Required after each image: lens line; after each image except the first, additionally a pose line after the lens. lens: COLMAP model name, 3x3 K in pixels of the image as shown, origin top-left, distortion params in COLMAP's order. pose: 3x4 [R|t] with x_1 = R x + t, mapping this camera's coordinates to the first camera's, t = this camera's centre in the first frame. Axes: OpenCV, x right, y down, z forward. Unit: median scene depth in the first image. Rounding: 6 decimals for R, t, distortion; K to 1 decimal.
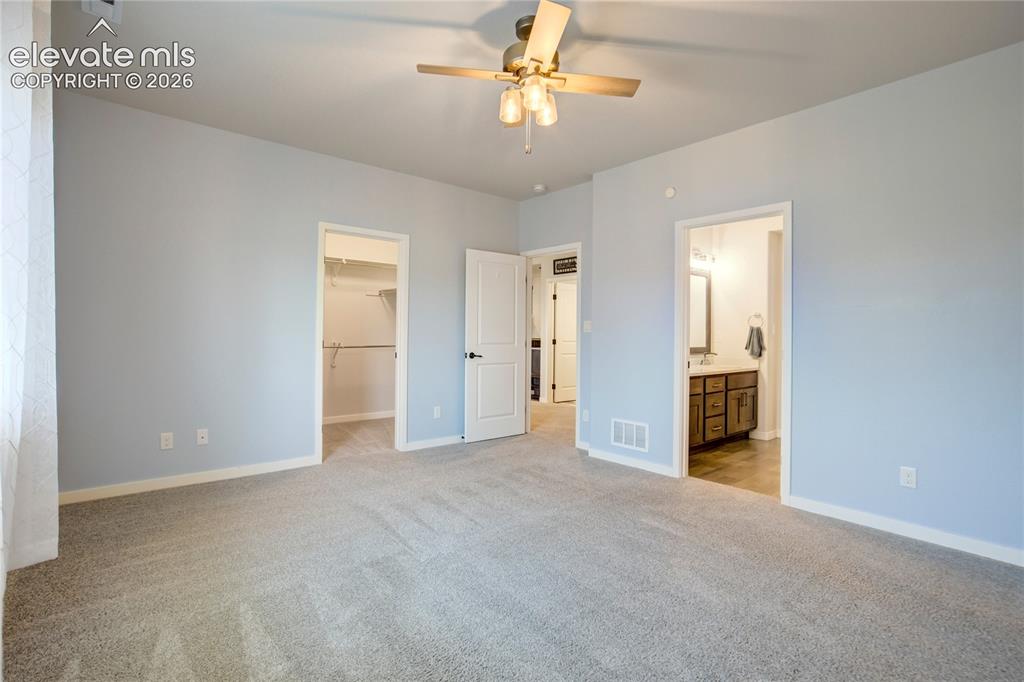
lens RADIAL K [[469.6, 0, 509.7], [0, 469.6, 332.0], [0, 0, 1]] dist [-0.000362, 0.000767]
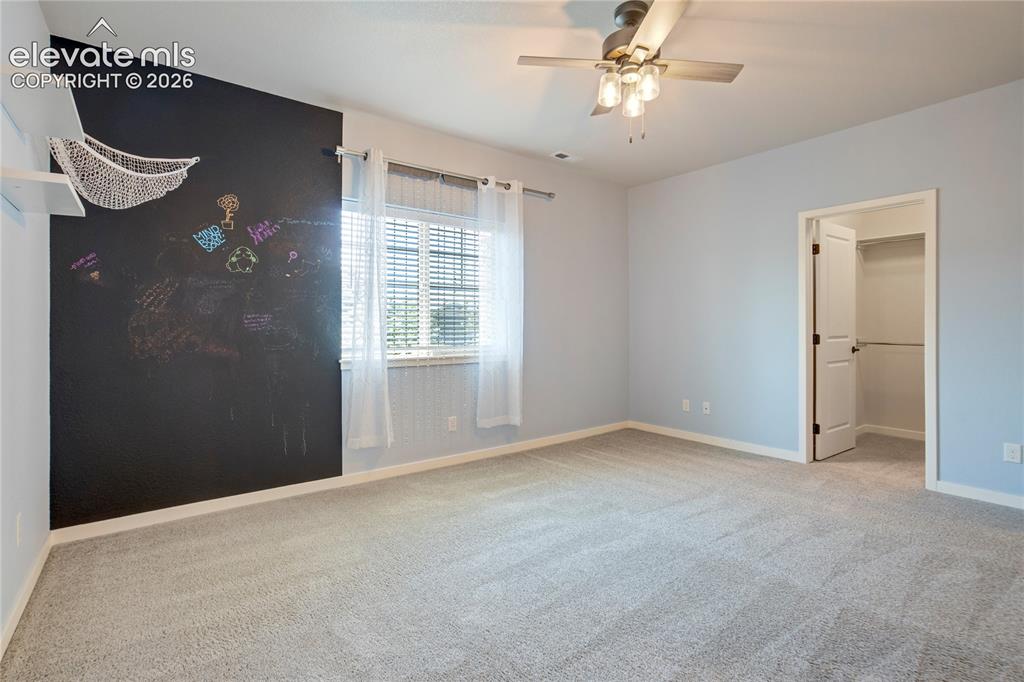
lens RADIAL K [[469.6, 0, 514.2], [0, 469.6, 334.1], [0, 0, 1]] dist [-0.000362, 0.000767]
pose [[0.011258, 0.006939, -0.999913, 0.651385], [0.004146, 0.999967, 0.006986, 0.008082], [0.999928, -0.004224, 0.011229, 0.470844]]
